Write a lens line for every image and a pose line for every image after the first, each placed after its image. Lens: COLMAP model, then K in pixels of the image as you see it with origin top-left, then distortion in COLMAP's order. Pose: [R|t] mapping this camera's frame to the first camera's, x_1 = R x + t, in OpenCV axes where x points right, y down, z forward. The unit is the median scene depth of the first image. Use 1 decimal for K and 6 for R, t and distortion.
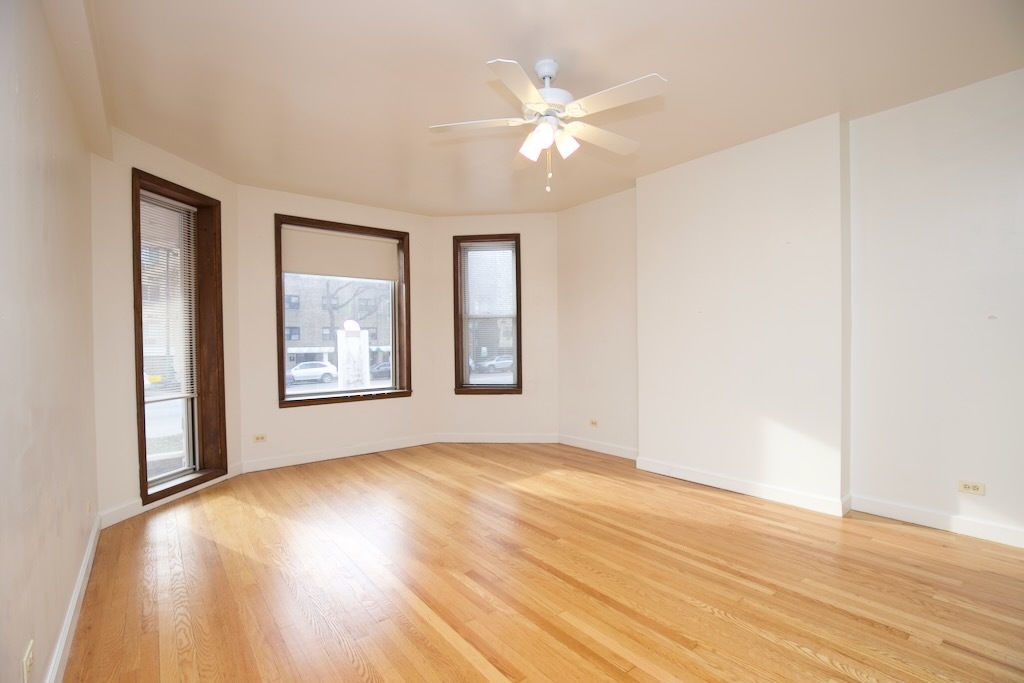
lens RADIAL K [[469.4, 0, 515.9], [0, 469.4, 338.2], [0, 0, 1]] dist [-0.021861, 0.000602]
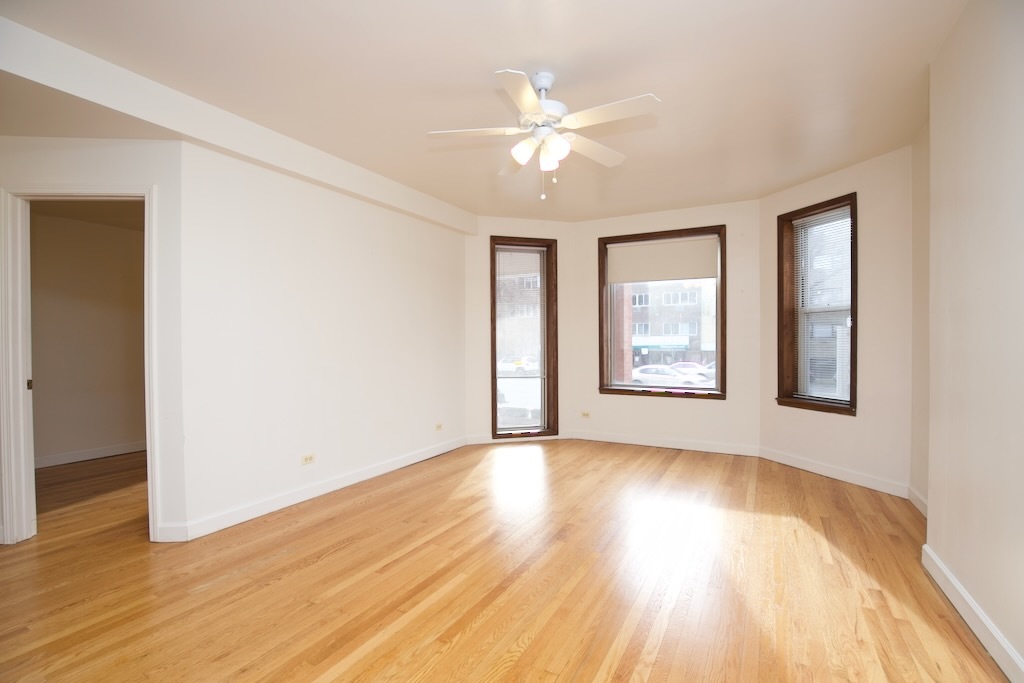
lens RADIAL K [[469.4, 0, 515.5], [0, 469.4, 346.9], [0, 0, 1]] dist [-0.021861, 0.000602]
pose [[0.396575, 0.021514, -0.917750, 0.538376], [0.002645, 0.999694, 0.024578, -0.006927], [0.917998, -0.012175, 0.396397, 0.287565]]
